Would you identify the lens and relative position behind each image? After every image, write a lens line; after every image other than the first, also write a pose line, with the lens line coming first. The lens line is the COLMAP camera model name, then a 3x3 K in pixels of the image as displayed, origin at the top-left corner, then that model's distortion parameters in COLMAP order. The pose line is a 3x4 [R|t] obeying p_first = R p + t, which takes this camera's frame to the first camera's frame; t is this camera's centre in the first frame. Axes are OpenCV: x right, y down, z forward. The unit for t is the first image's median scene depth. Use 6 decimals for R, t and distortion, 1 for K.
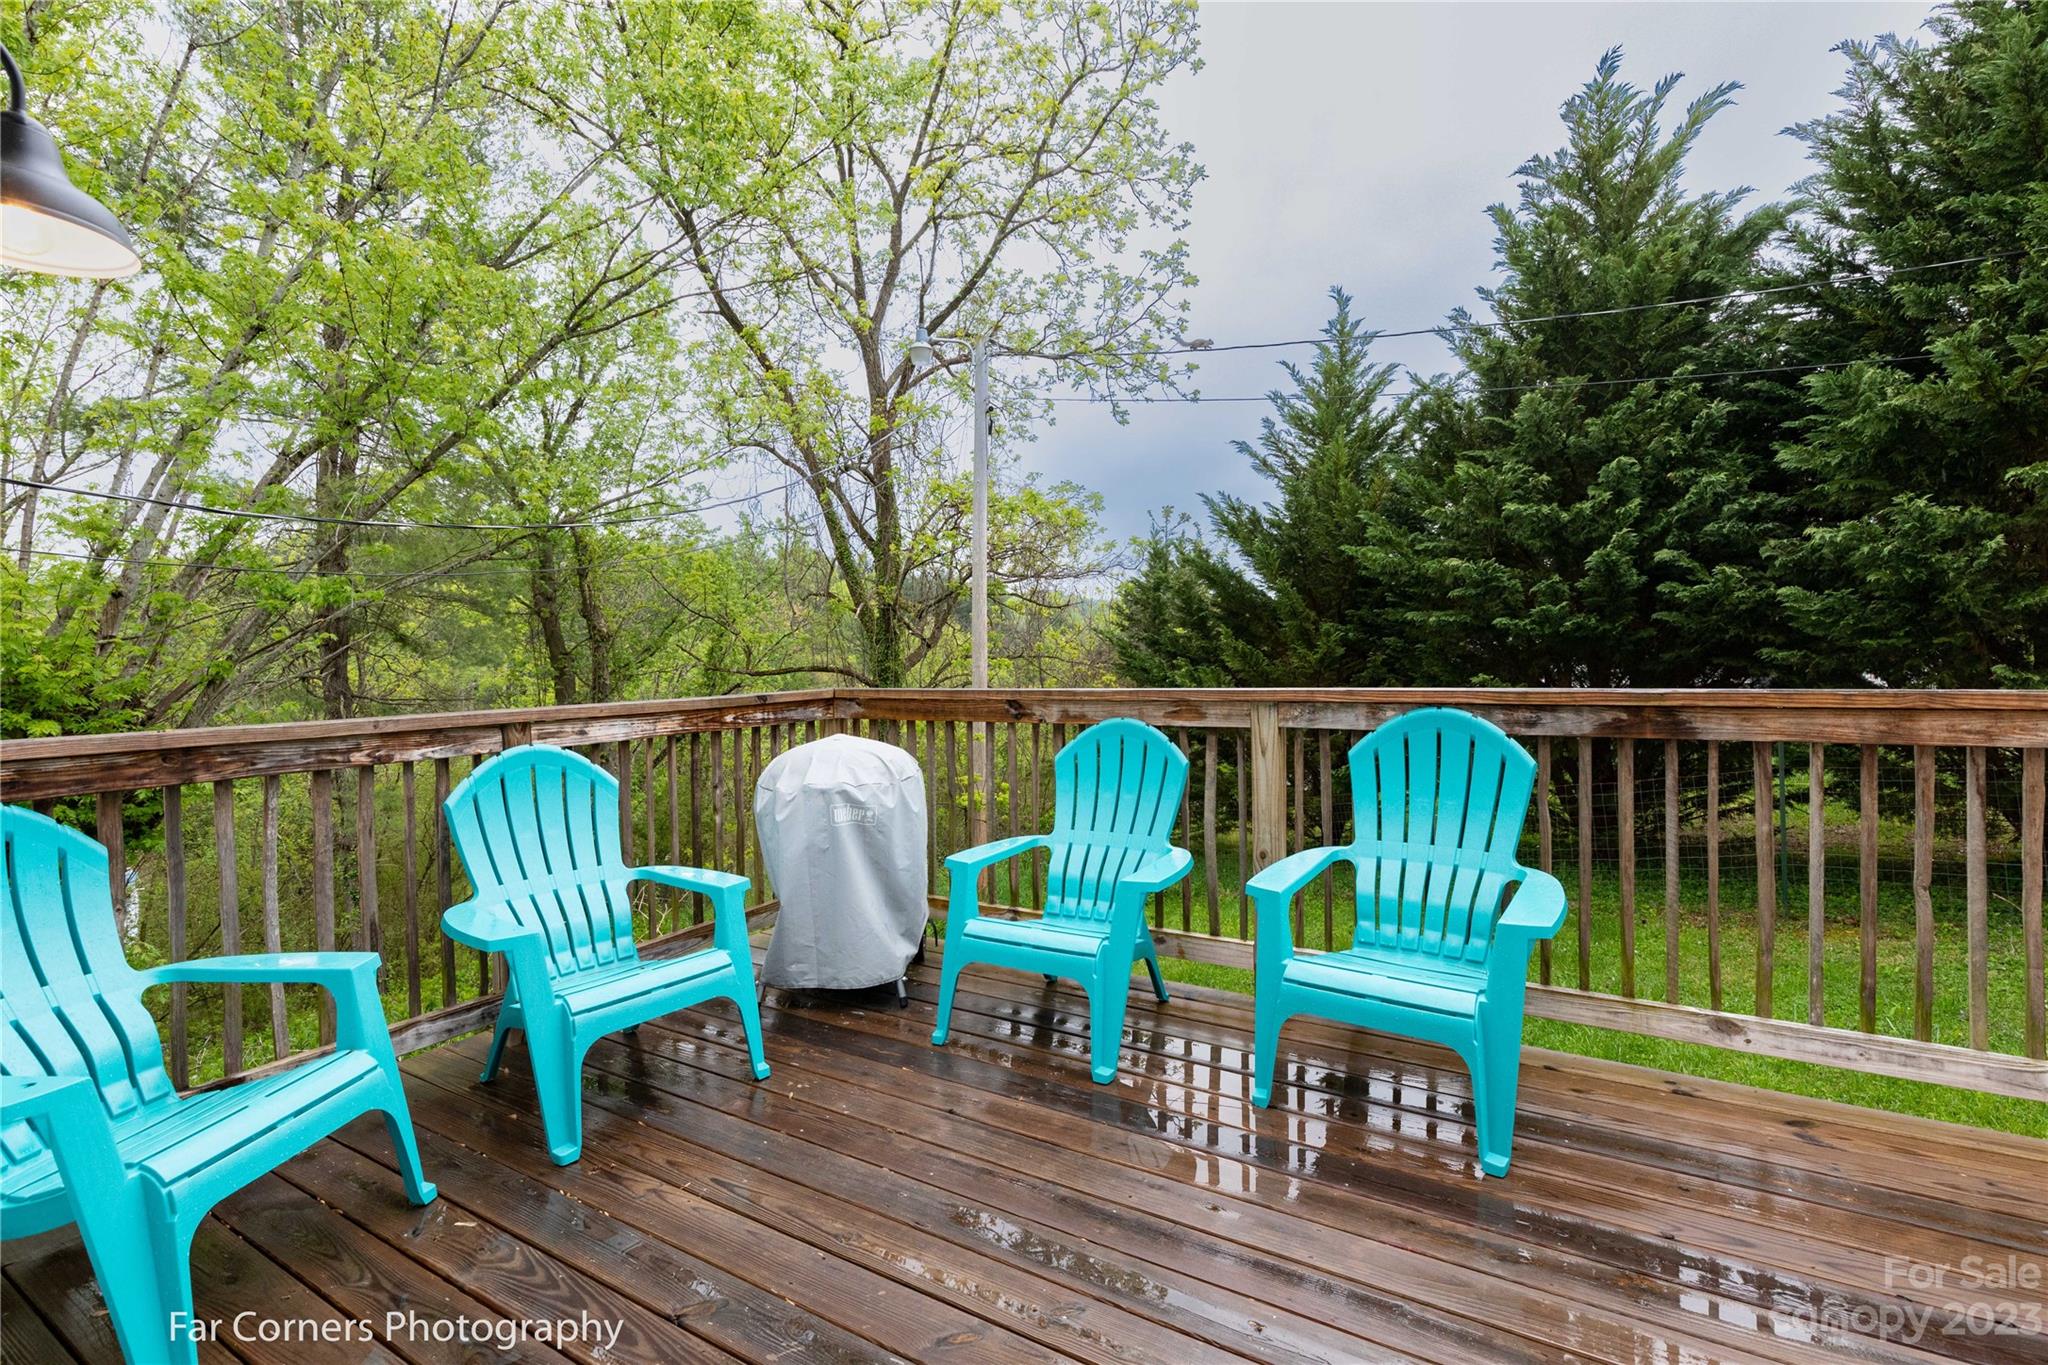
lens RADIAL K [[915.2, 0, 1024.0], [0, 915.2, 682.5], [0, 0, 1]] dist [0.000420, 0.000034]
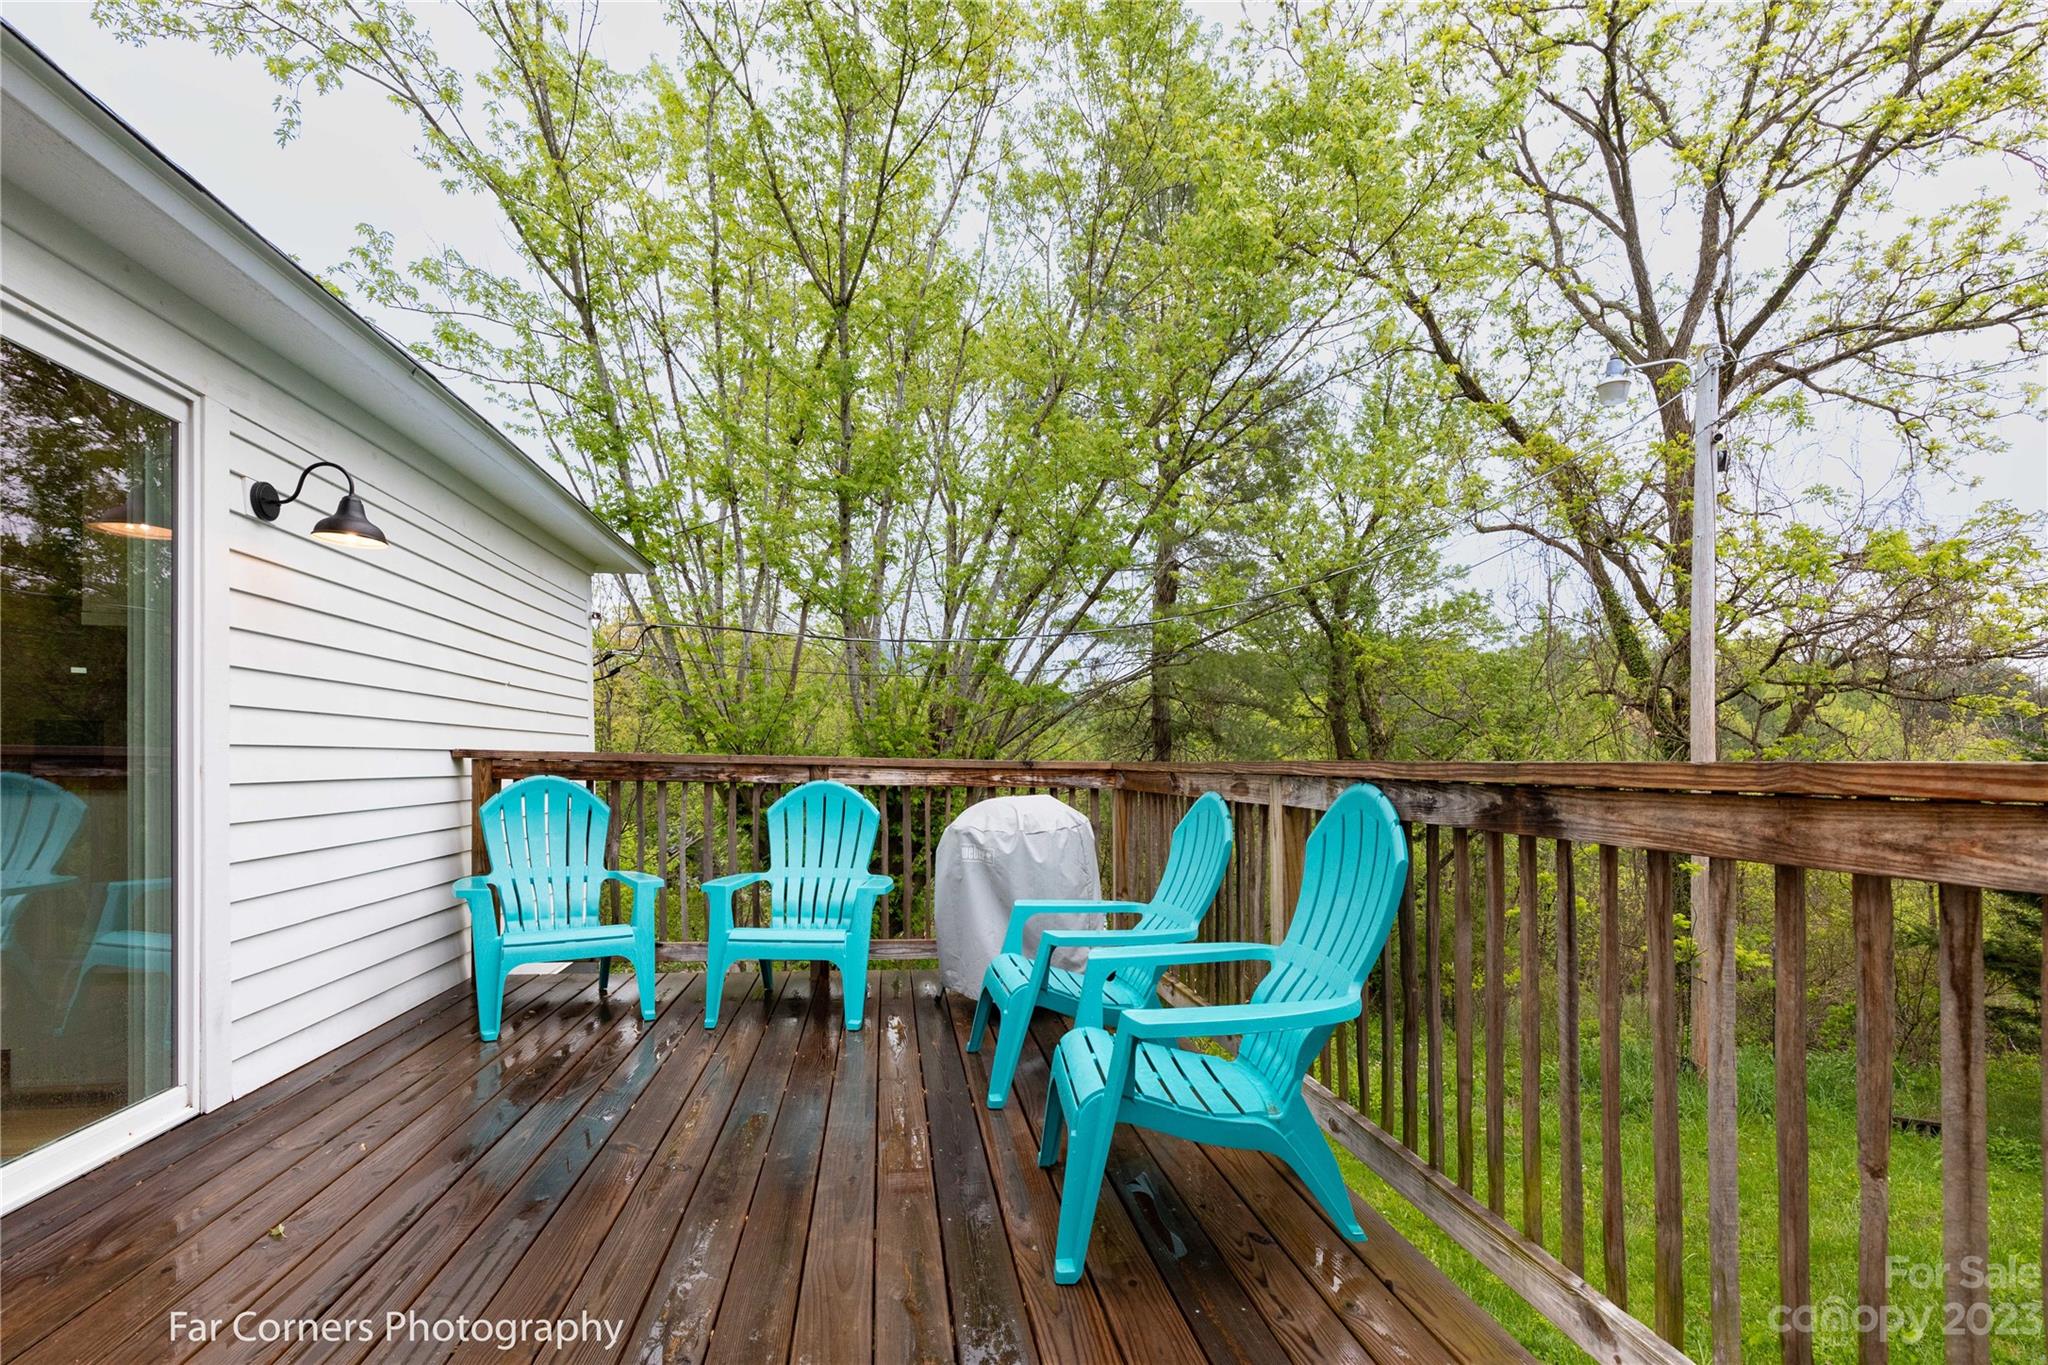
lens RADIAL K [[951.2, 0, 1023.8], [0, 951.2, 764.5], [0, 0, 1]] dist [0.000543, 0.000178]
pose [[0.632215, 0.032777, -0.774099, 0.814254], [-0.056350, 0.998404, -0.003748, 0.027988], [0.772741, 0.045990, 0.633053, 0.252514]]
